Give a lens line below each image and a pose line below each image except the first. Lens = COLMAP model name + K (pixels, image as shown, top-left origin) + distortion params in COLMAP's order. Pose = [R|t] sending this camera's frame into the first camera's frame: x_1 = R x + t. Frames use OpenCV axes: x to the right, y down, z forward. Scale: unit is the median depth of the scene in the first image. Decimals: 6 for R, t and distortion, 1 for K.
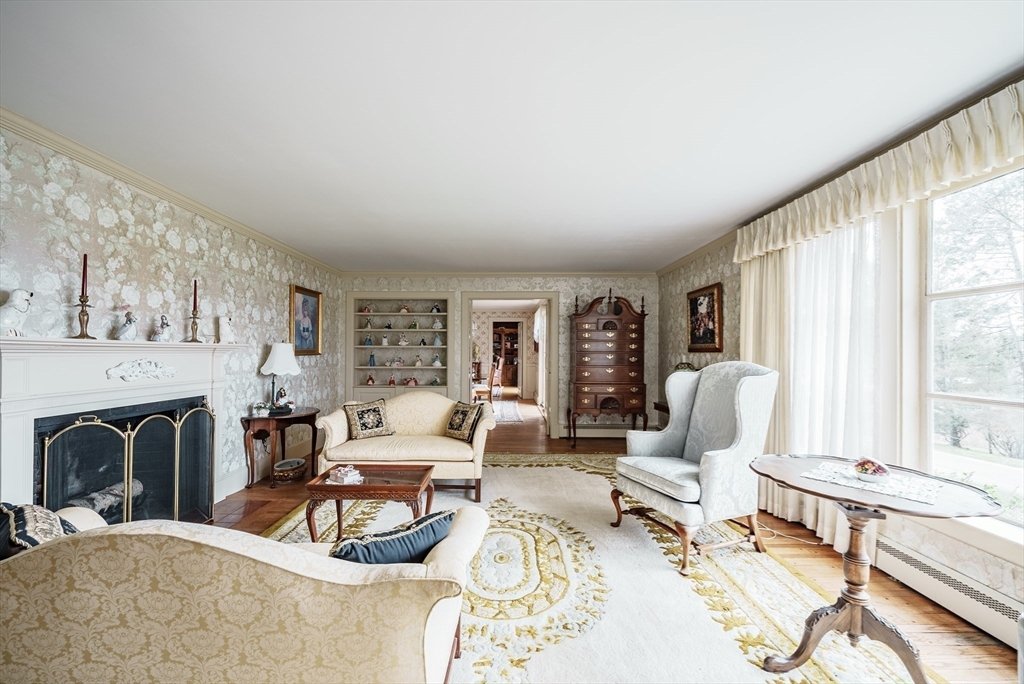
lens RADIAL K [[414.7, 0, 499.2], [0, 414.7, 341.3], [0, 0, 1]] dist [0.000753, -0.000086]
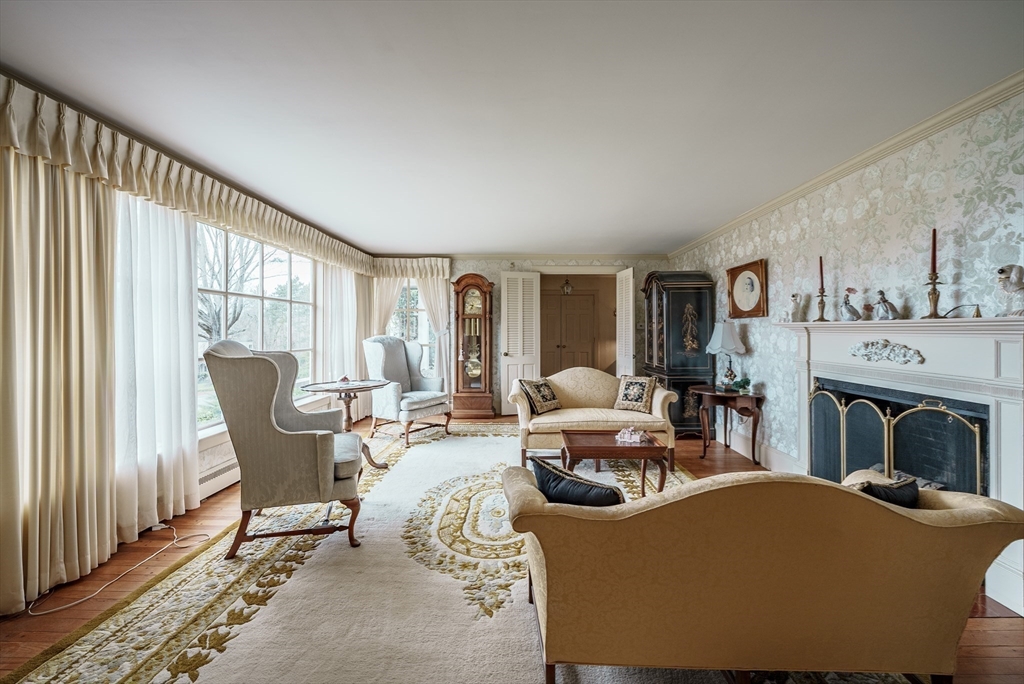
lens RADIAL K [[421.9, 0, 511.6], [0, 421.9, 330.6], [0, 0, 1]] dist [-0.000220, -0.000377]
pose [[-0.999962, -0.005886, 0.006465, -0.031199], [-0.005950, 0.999933, -0.009885, 0.034772], [-0.006406, -0.009923, -0.999930, 1.977445]]
